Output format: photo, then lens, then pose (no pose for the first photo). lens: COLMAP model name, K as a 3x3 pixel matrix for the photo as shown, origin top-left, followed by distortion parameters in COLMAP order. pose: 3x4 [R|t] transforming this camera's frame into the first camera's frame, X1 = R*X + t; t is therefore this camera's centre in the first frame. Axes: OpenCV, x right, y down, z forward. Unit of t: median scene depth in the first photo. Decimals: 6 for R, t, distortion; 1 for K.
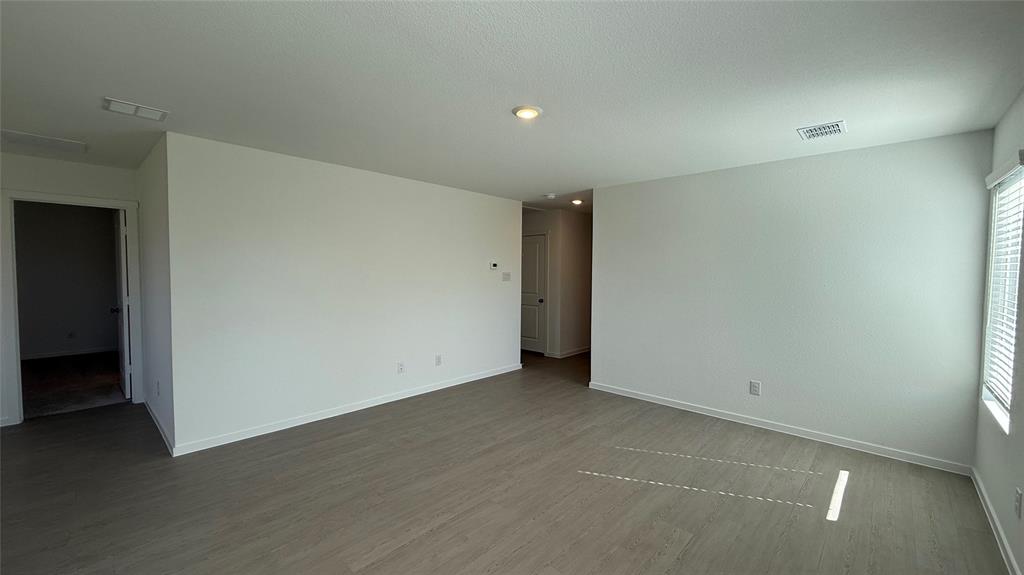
lens RADIAL K [[402.3, 0, 511.8], [0, 402.3, 299.6], [0, 0, 1]] dist [-0.000484, -0.000050]
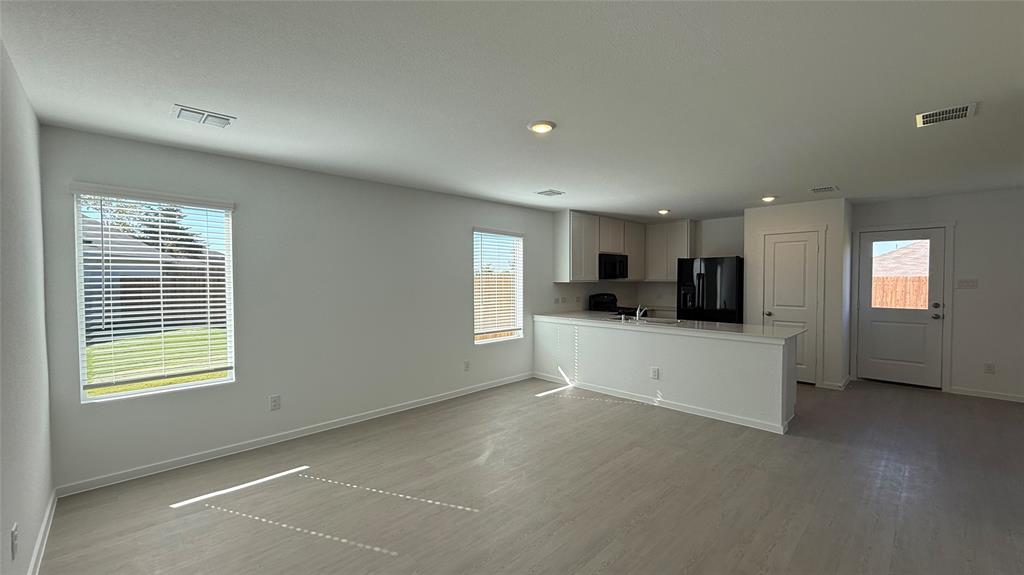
lens RADIAL K [[413.4, 0, 512.0], [0, 413.4, 287.5], [0, 0, 1]] dist [0.011853, -0.000055]
pose [[-0.998974, -0.005674, 0.044937, 0.056873], [-0.001732, 0.996181, 0.087298, -0.128795], [-0.045260, 0.087131, -0.995168, 1.863681]]
